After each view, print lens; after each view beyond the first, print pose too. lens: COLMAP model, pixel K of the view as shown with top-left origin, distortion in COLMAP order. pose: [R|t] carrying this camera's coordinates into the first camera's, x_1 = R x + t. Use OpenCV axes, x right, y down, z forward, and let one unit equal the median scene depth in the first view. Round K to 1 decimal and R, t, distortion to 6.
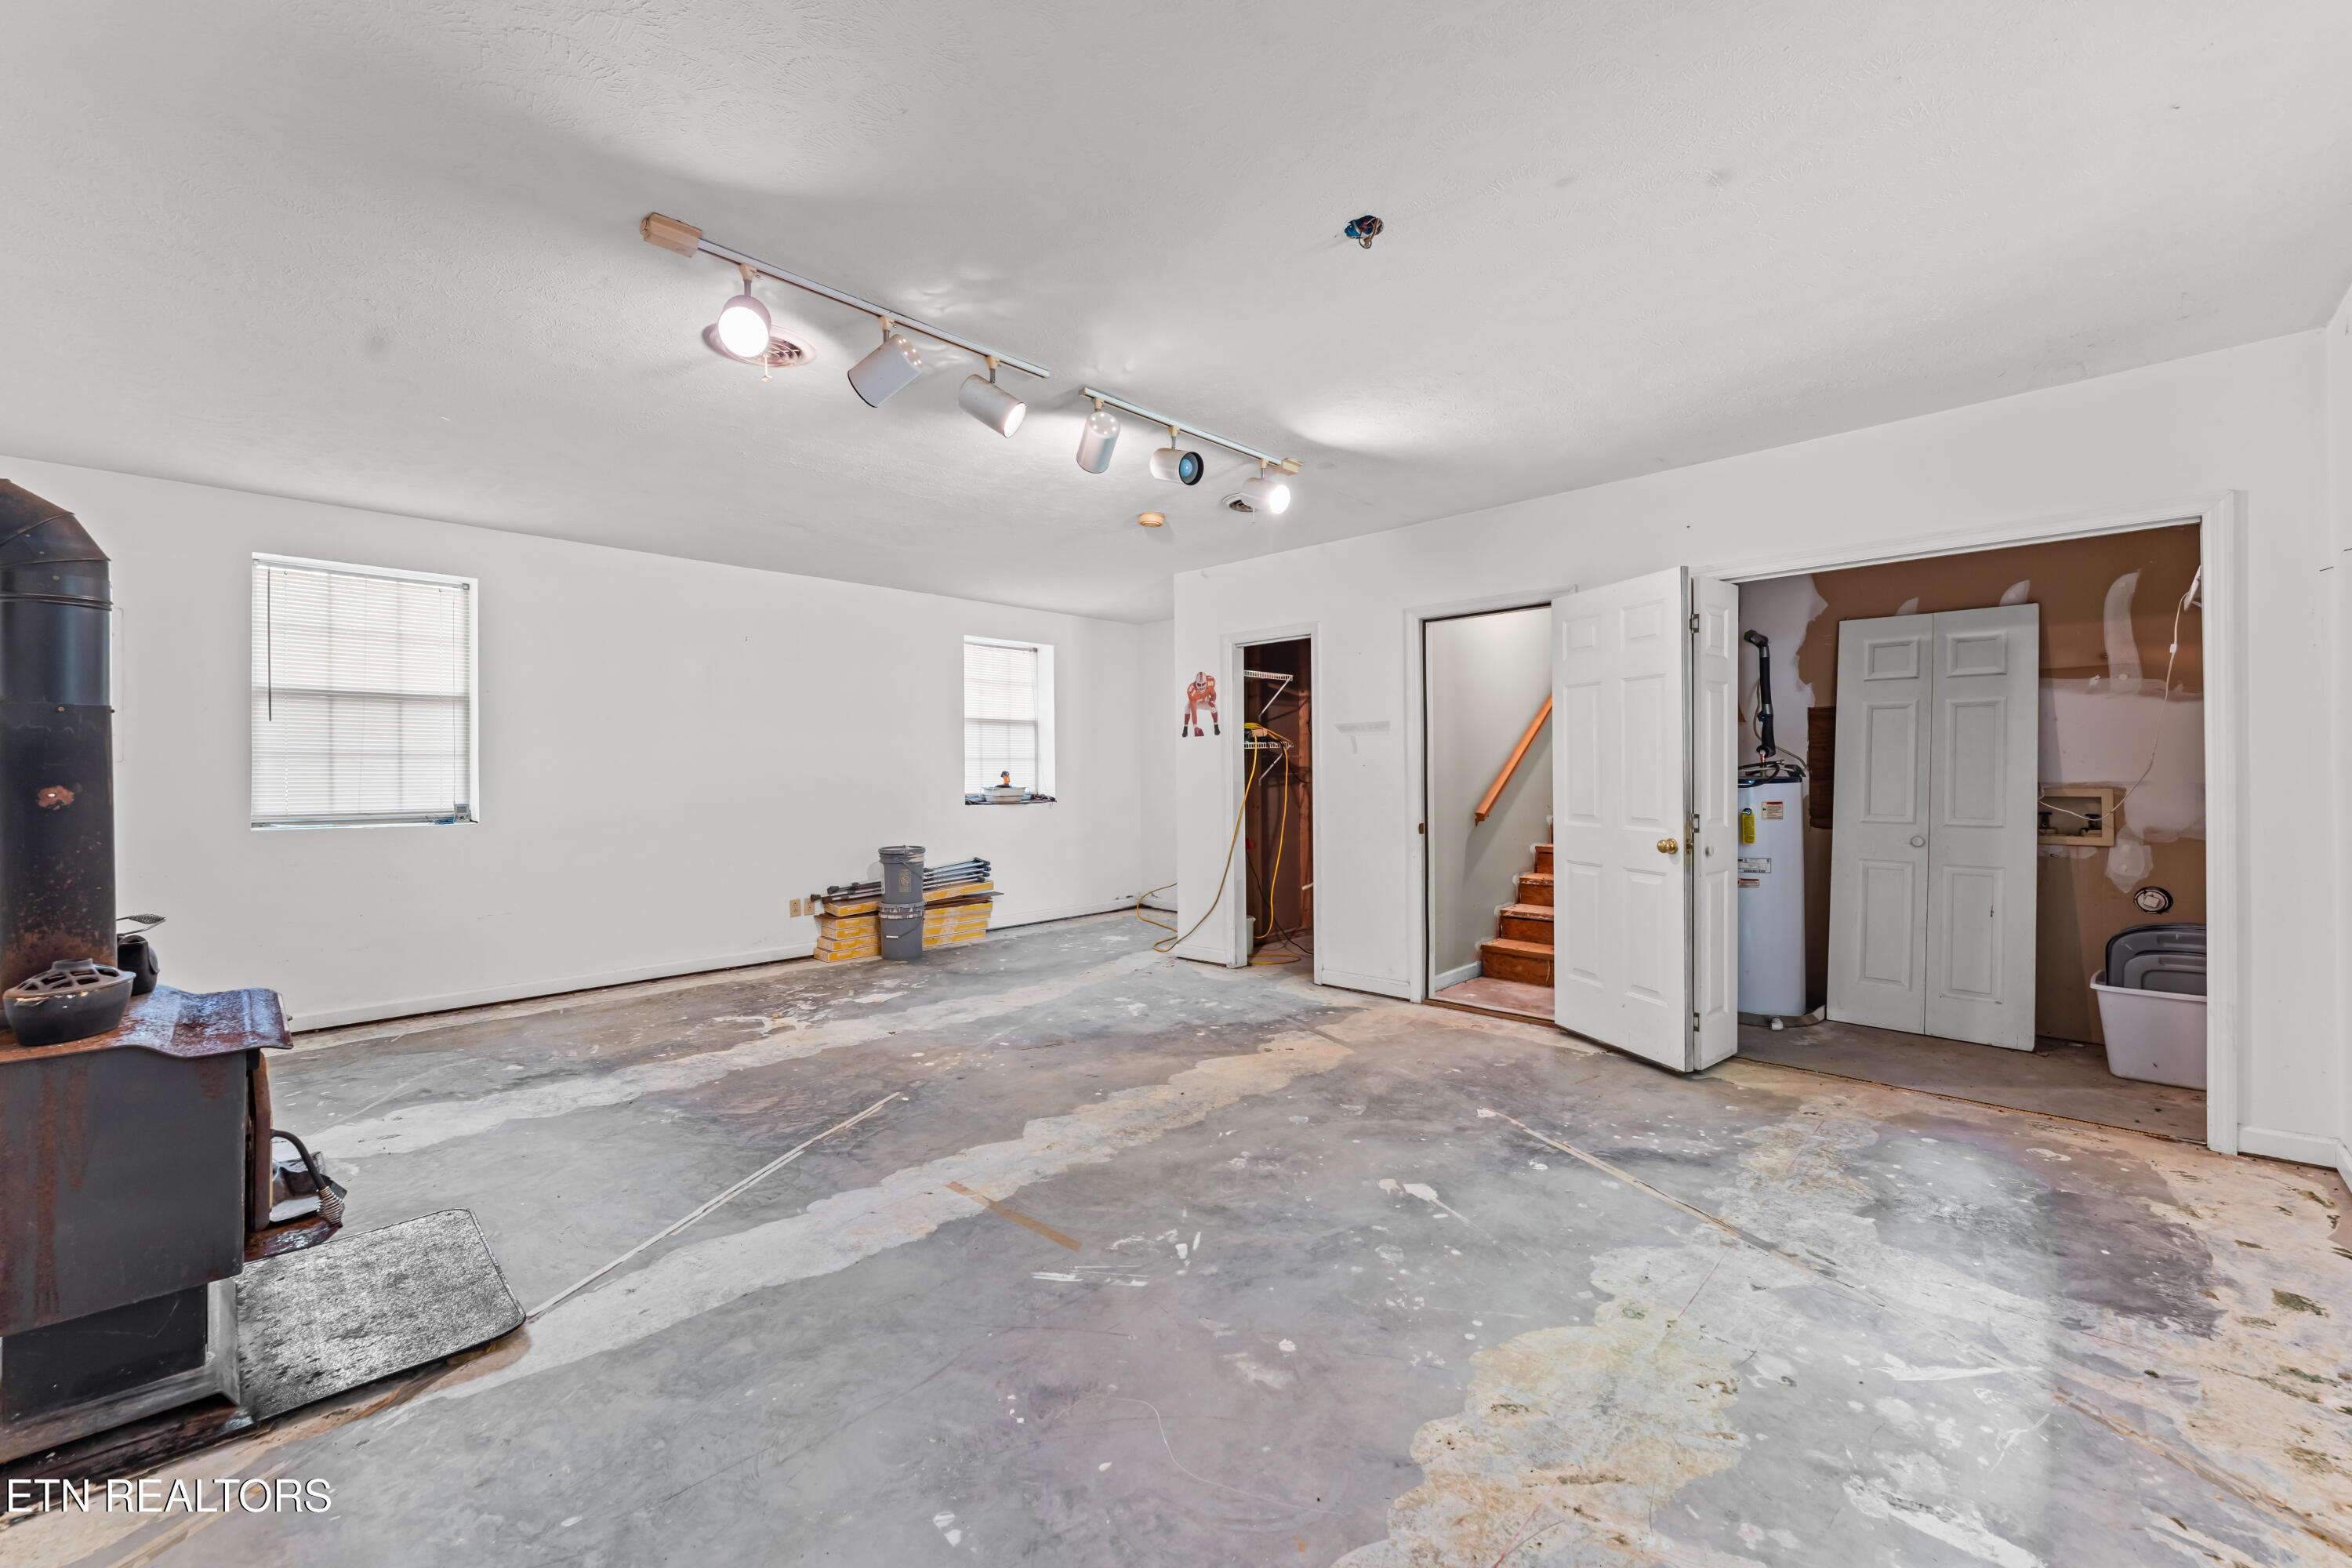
lens RADIAL K [[935.2, 0, 1171.7], [0, 935.2, 786.4], [0, 0, 1]] dist [-0.003229, 0.000270]
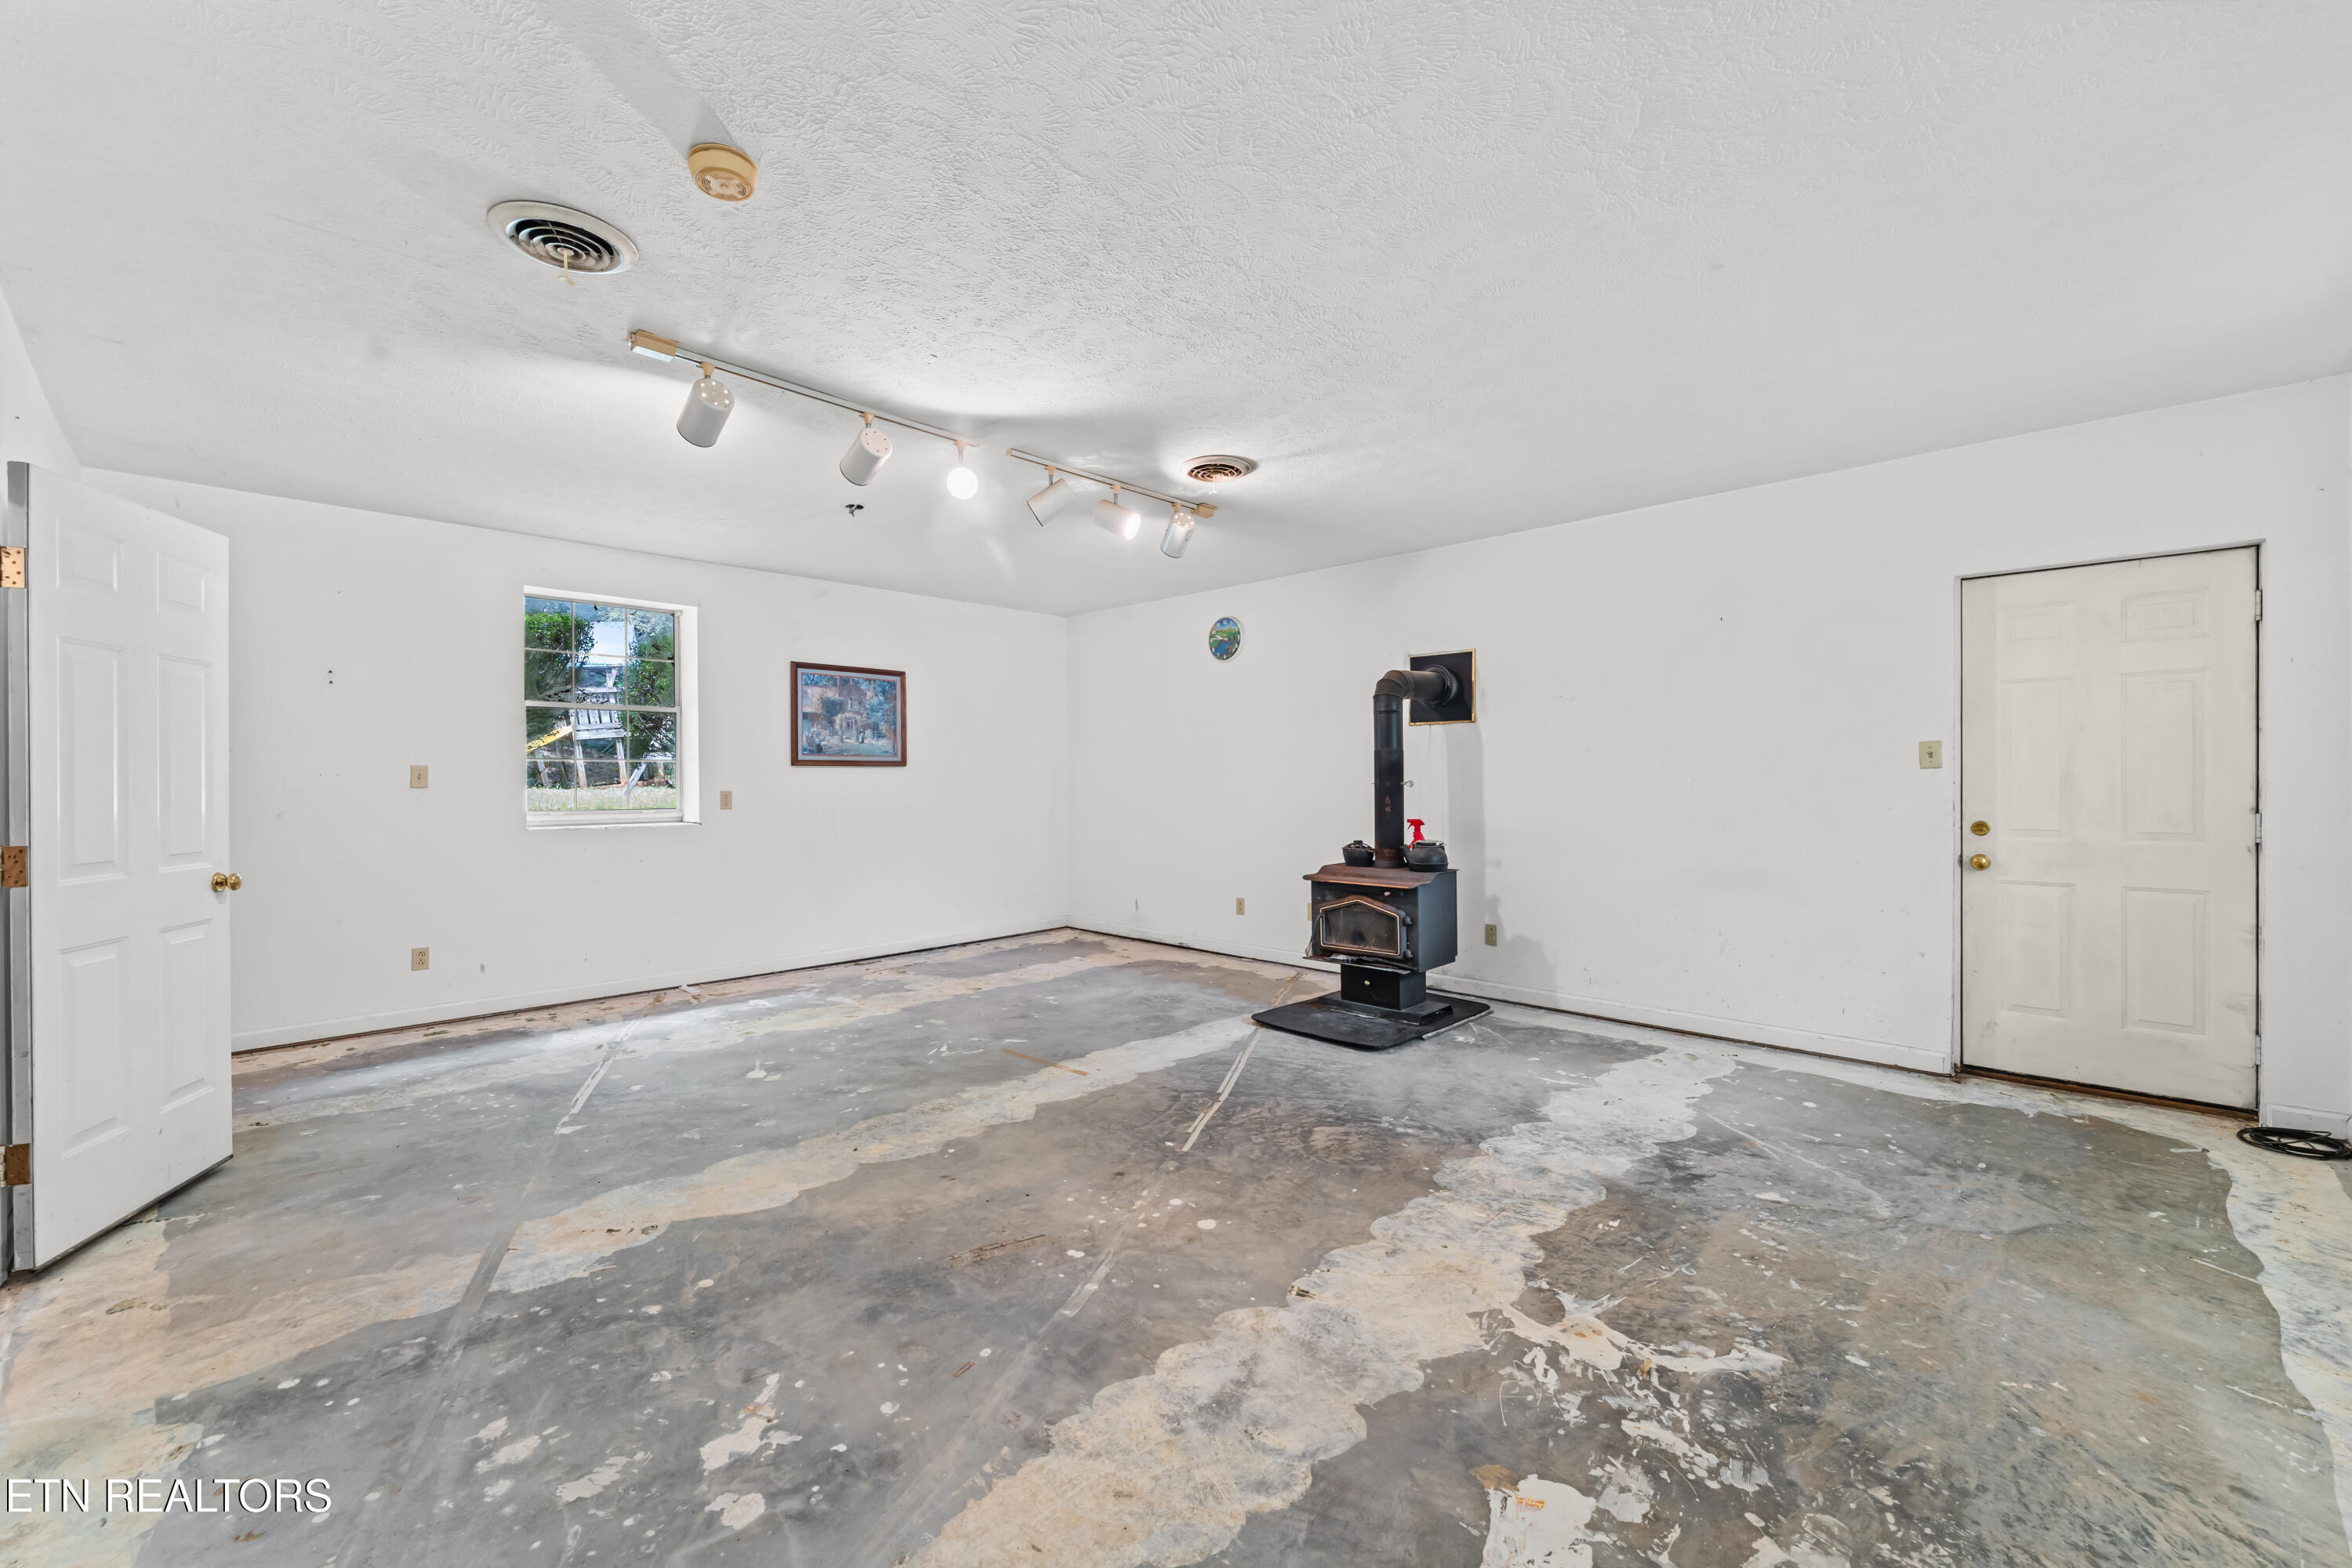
lens RADIAL K [[935.2, 0, 1176.3], [0, 935.2, 785.2], [0, 0, 1]] dist [-0.003229, 0.000270]
pose [[-0.999931, 0.009850, -0.006476, -0.298953], [0.009666, 0.999563, 0.027943, -0.035400], [0.006748, 0.027878, -0.999589, 1.948184]]
